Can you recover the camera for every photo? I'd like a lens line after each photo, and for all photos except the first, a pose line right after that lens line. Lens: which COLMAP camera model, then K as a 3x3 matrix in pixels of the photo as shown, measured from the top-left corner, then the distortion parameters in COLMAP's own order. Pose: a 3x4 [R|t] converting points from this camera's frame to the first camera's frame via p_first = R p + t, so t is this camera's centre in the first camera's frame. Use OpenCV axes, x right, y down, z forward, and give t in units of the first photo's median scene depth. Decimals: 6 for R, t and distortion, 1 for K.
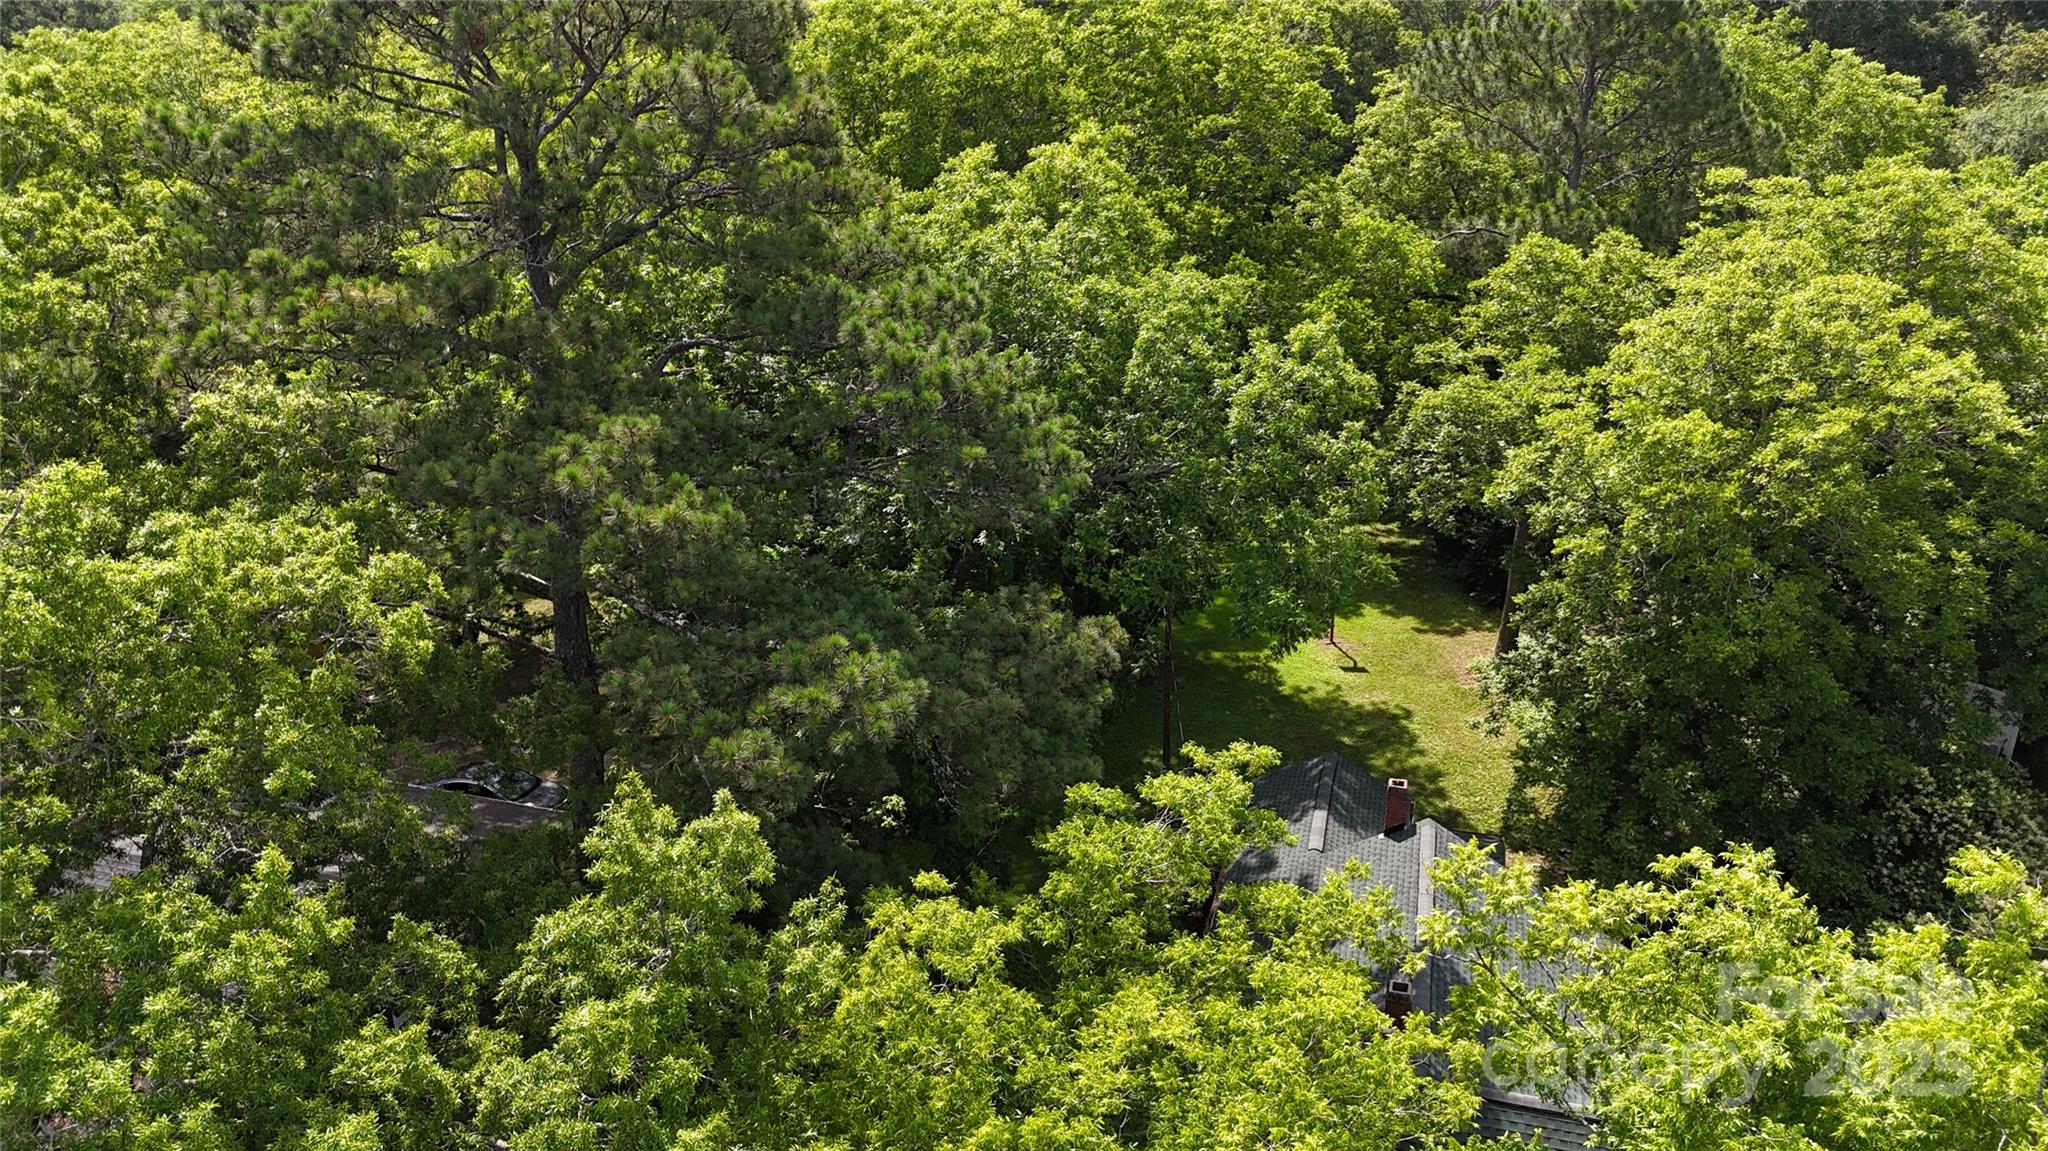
lens RADIAL K [[1485.1, 0, 1024.0], [0, 1485.1, 575.5], [0, 0, 1]] dist [0.082268, -0.092505]
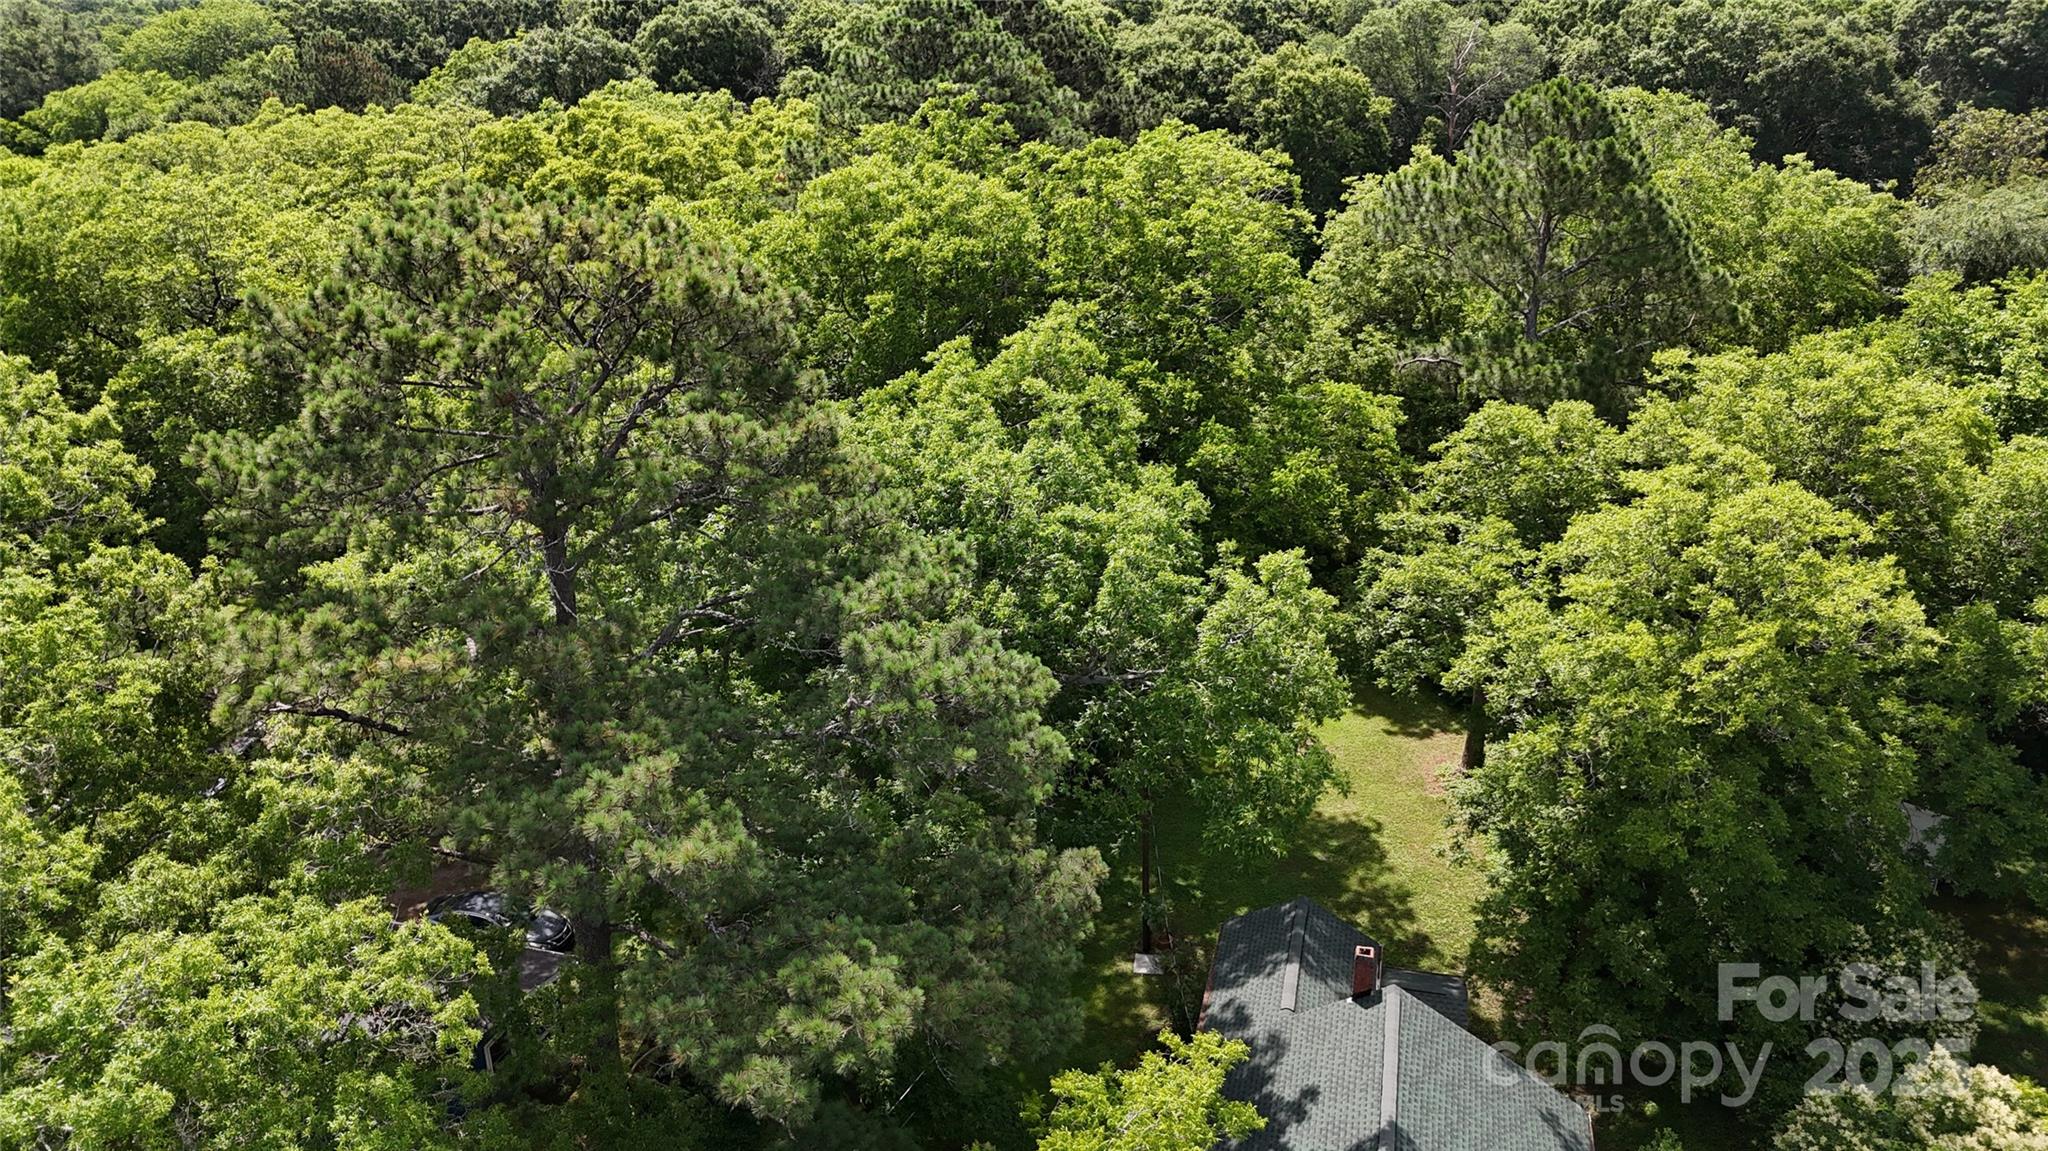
lens RADIAL K [[1488.8, 0, 1024.0], [0, 1488.8, 575.5], [0, 0, 1]] dist [0.060860, -0.060012]
pose [[0.999889, -0.004600, 0.014206, -0.003051], [0.004635, 0.999986, -0.002454, -0.115623], [-0.014194, 0.002520, 0.999896, -0.047248]]
